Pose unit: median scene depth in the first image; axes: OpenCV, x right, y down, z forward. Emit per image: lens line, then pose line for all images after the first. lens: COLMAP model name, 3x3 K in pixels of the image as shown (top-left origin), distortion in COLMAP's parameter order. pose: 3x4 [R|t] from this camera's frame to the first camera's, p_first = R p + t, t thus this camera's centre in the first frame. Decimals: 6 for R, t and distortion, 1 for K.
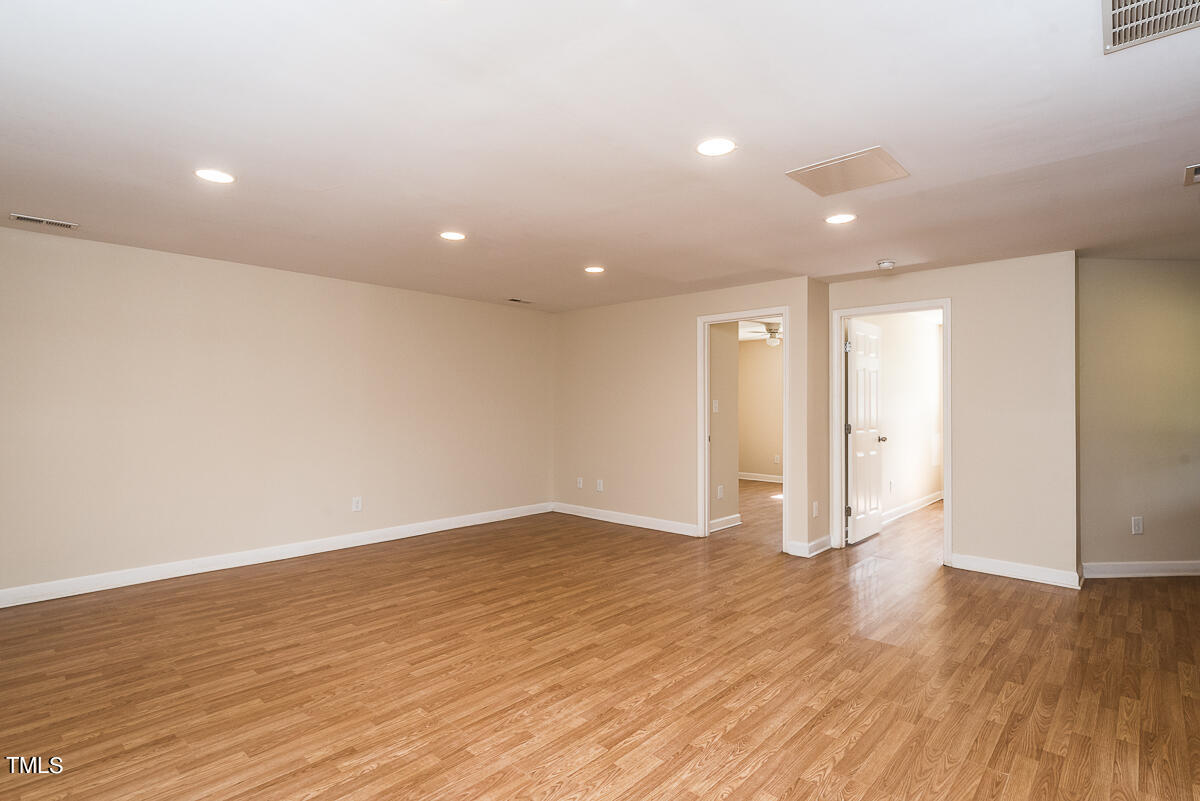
lens RADIAL K [[589.0, 0, 599.2], [0, 589.0, 408.8], [0, 0, 1]] dist [0.002712, 0.000707]
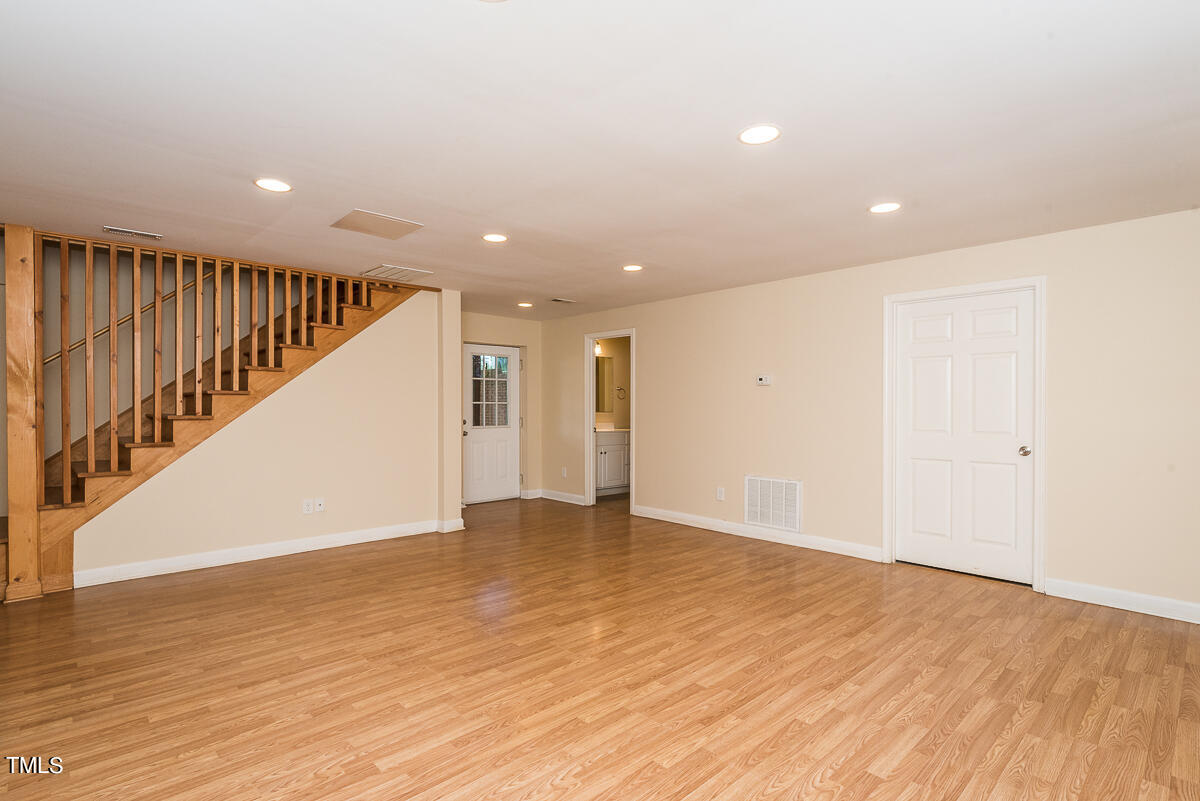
lens RADIAL K [[589.0, 0, 599.2], [0, 589.0, 408.8], [0, 0, 1]] dist [0.002712, 0.000707]
pose [[-0.998231, -0.004458, 0.059289, -0.136839], [-0.003965, 0.999957, 0.008429, -0.000053], [-0.059324, 0.008179, -0.998205, 1.962103]]
